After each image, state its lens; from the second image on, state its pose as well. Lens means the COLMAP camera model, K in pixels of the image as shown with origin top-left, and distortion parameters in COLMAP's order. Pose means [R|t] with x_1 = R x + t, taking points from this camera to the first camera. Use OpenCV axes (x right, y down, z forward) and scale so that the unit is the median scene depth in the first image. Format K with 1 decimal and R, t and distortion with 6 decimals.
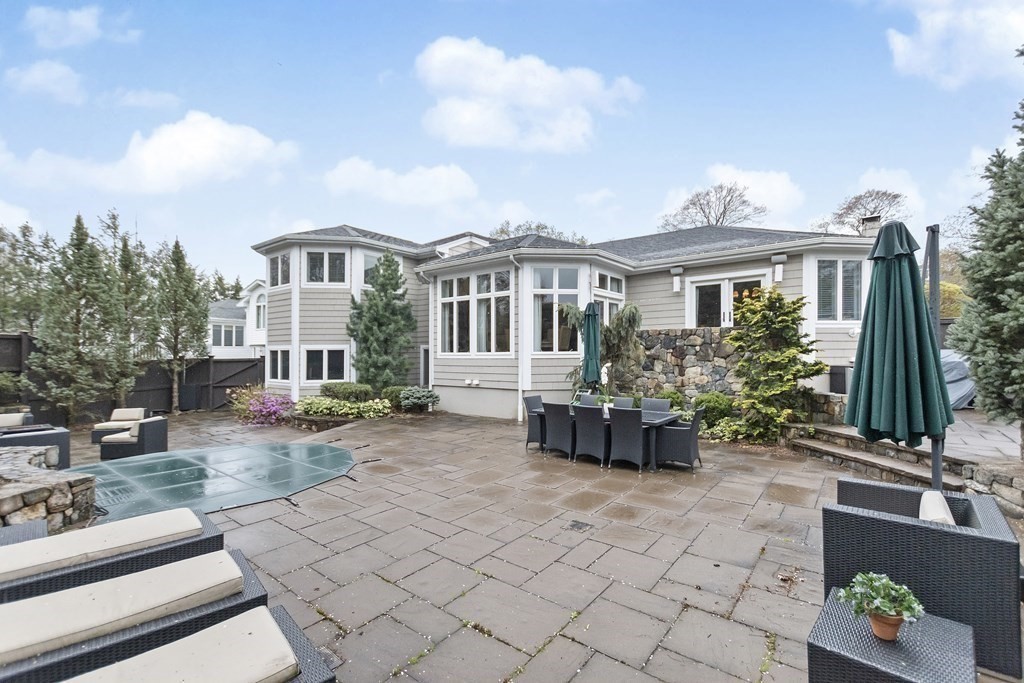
lens RADIAL K [[444.2, 0, 512.0], [0, 444.2, 341.5], [0, 0, 1]] dist [0.002430, 0.000038]
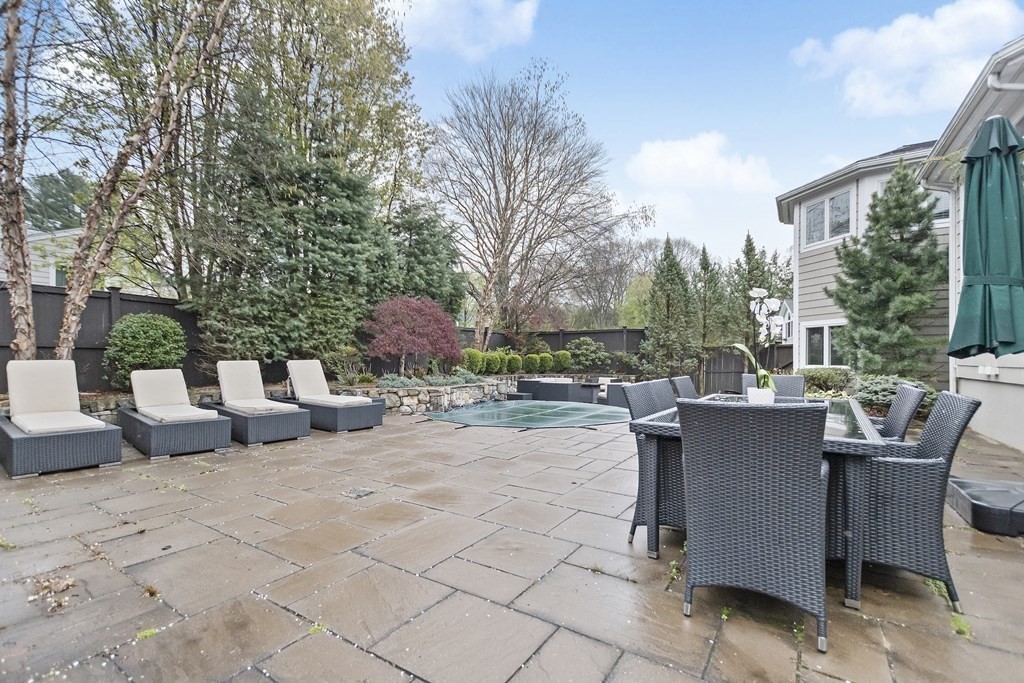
lens RADIAL K [[444.2, 0, 512.0], [0, 444.2, 341.5], [0, 0, 1]] dist [0.002430, 0.000038]
pose [[0.080909, -0.029535, -0.996284, 0.367334], [0.025856, 0.999287, -0.027524, 0.061166], [0.996386, -0.023533, 0.081615, 0.448581]]
